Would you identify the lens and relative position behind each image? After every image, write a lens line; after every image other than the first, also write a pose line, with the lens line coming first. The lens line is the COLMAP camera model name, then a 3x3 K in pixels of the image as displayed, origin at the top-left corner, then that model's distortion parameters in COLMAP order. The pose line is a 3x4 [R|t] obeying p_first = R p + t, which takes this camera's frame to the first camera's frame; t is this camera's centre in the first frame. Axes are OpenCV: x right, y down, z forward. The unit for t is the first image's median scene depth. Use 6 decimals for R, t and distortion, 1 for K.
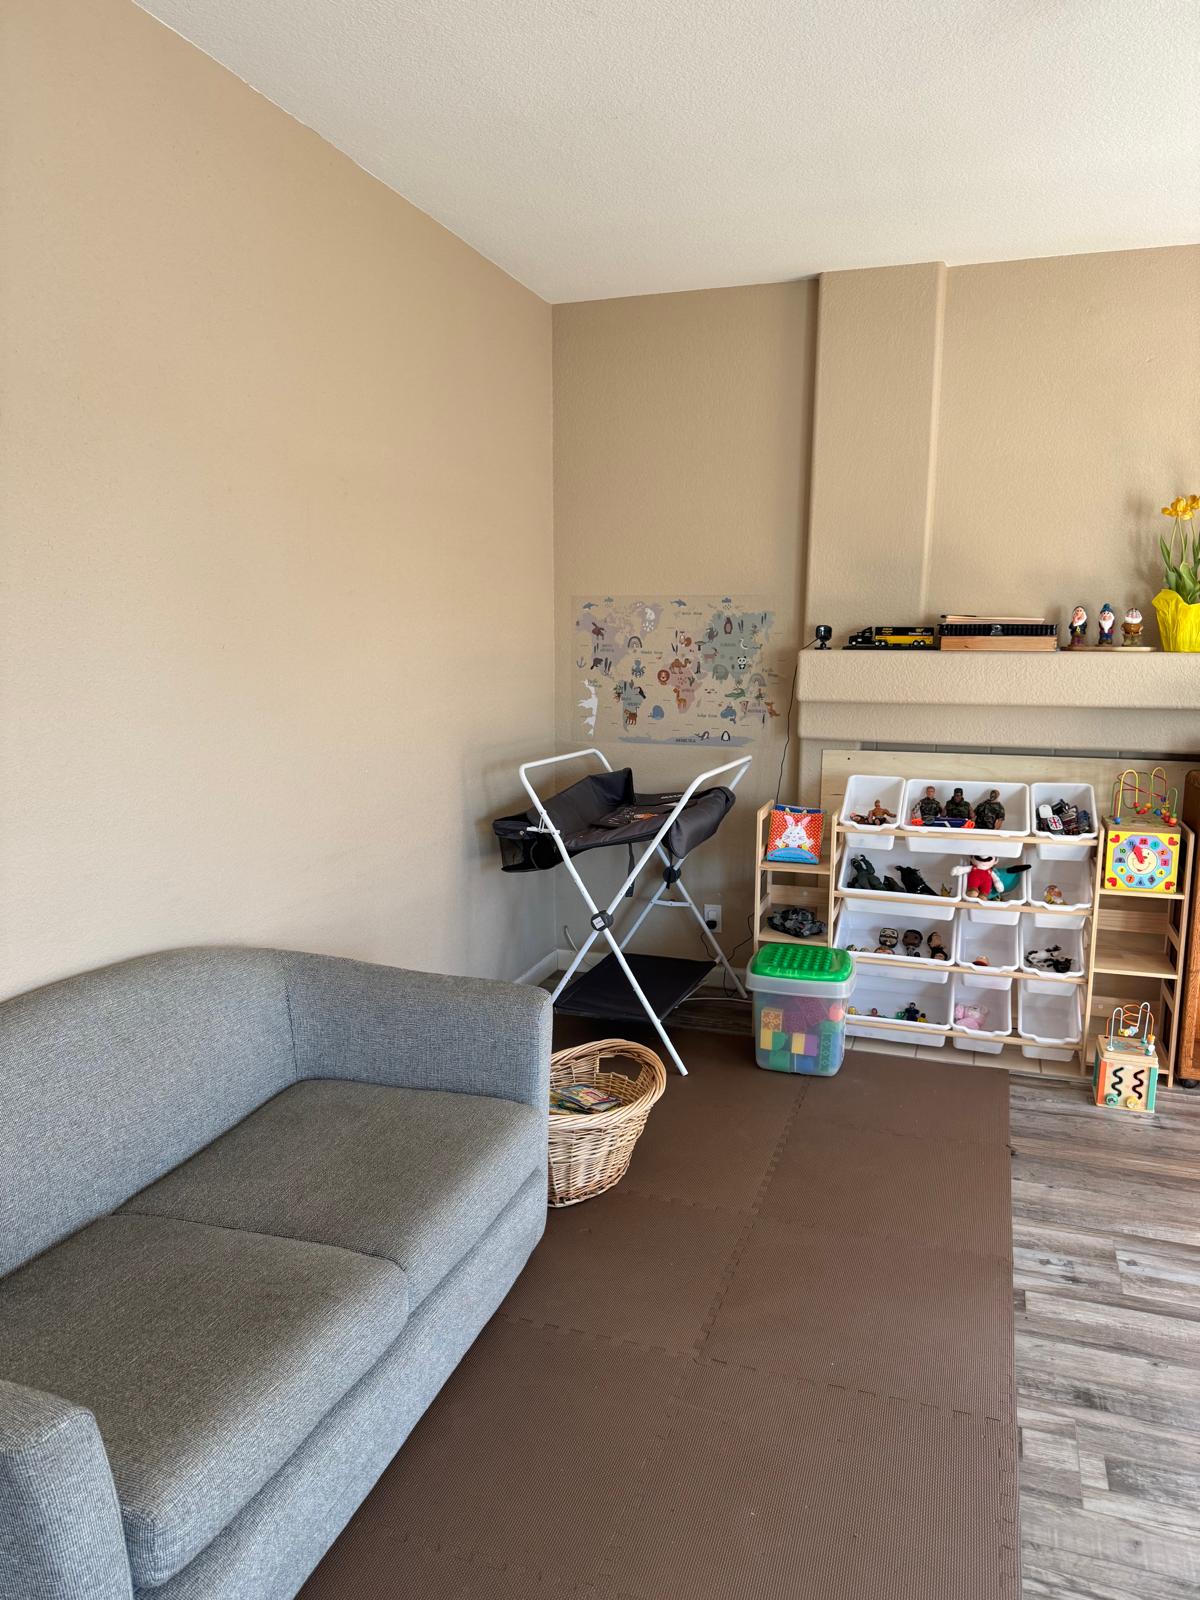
lens RADIAL K [[1122.8, 0, 597.1], [0, 1122.8, 812.2], [0, 0, 1]] dist [0.062782, -0.084197]
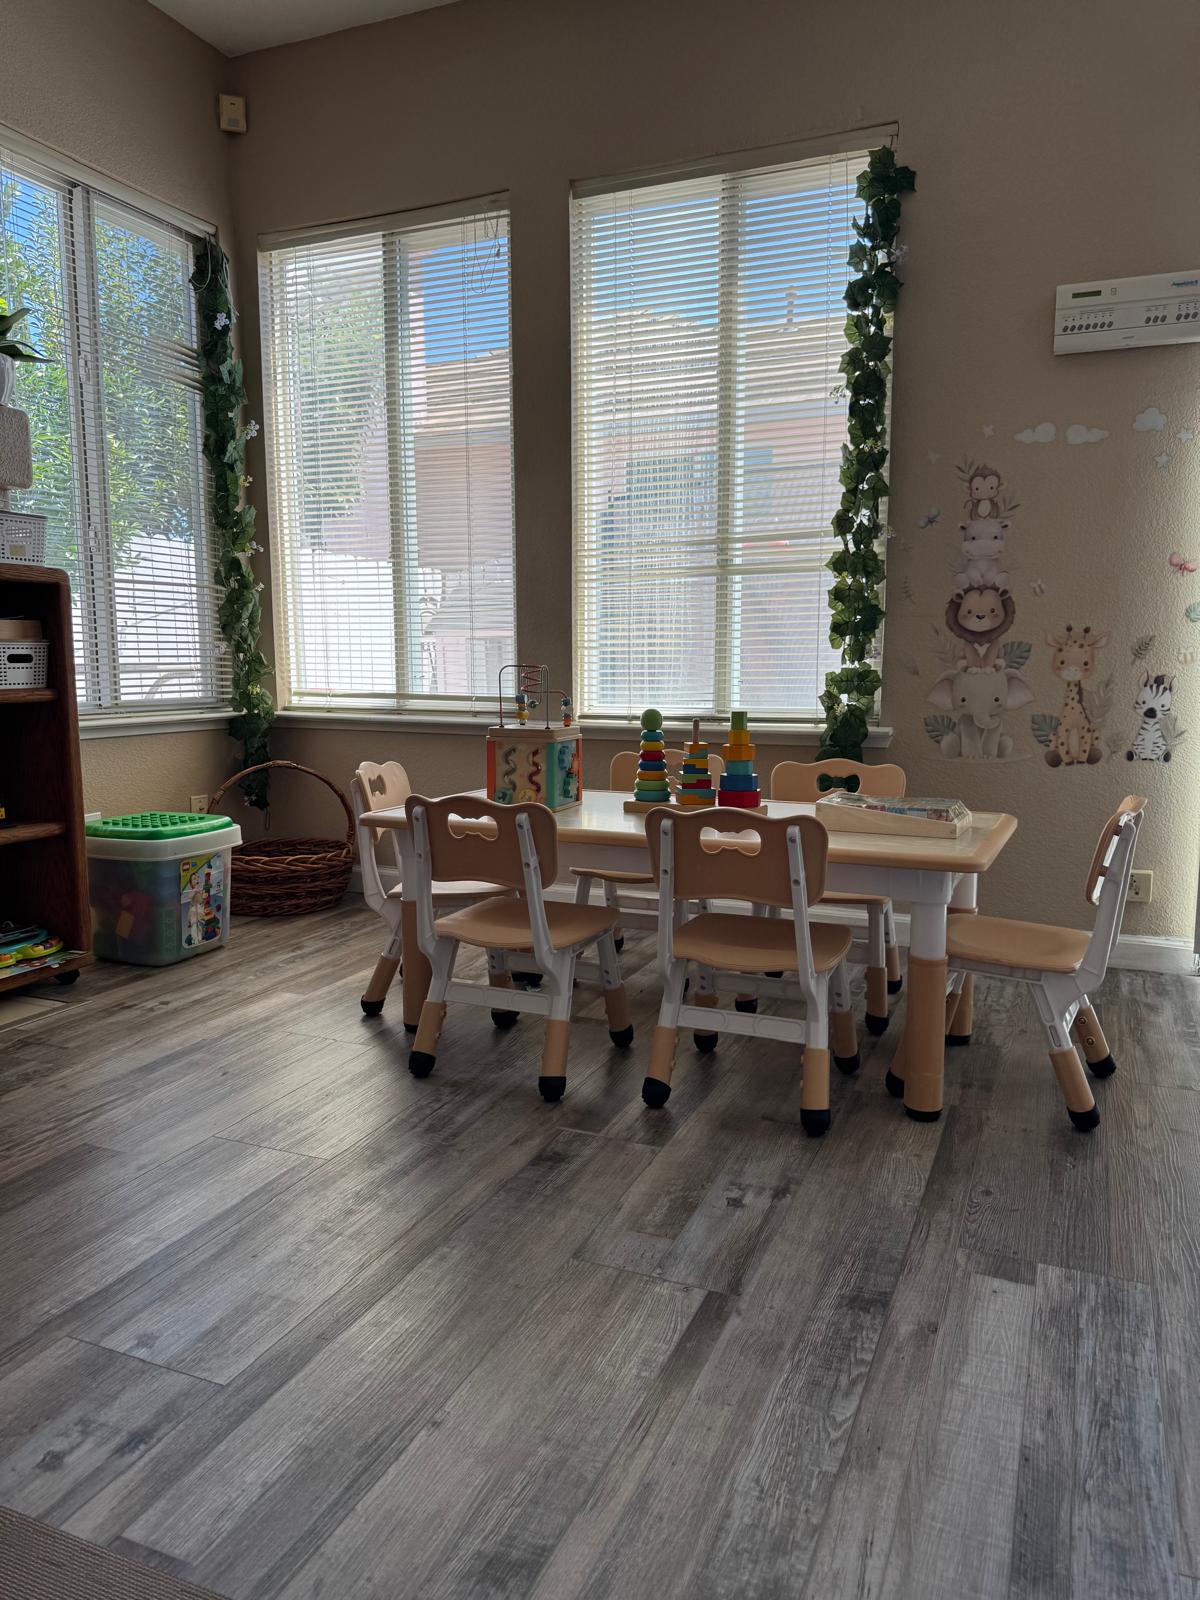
lens RADIAL K [[1122.8, 0, 595.6], [0, 1122.8, 799.6], [0, 0, 1]] dist [0.062782, -0.084197]
pose [[0.063514, -0.127273, 0.989832, 0.013642], [0.164604, 0.979587, 0.115393, 0.097844], [-0.984313, 0.155601, 0.083167, 0.511748]]
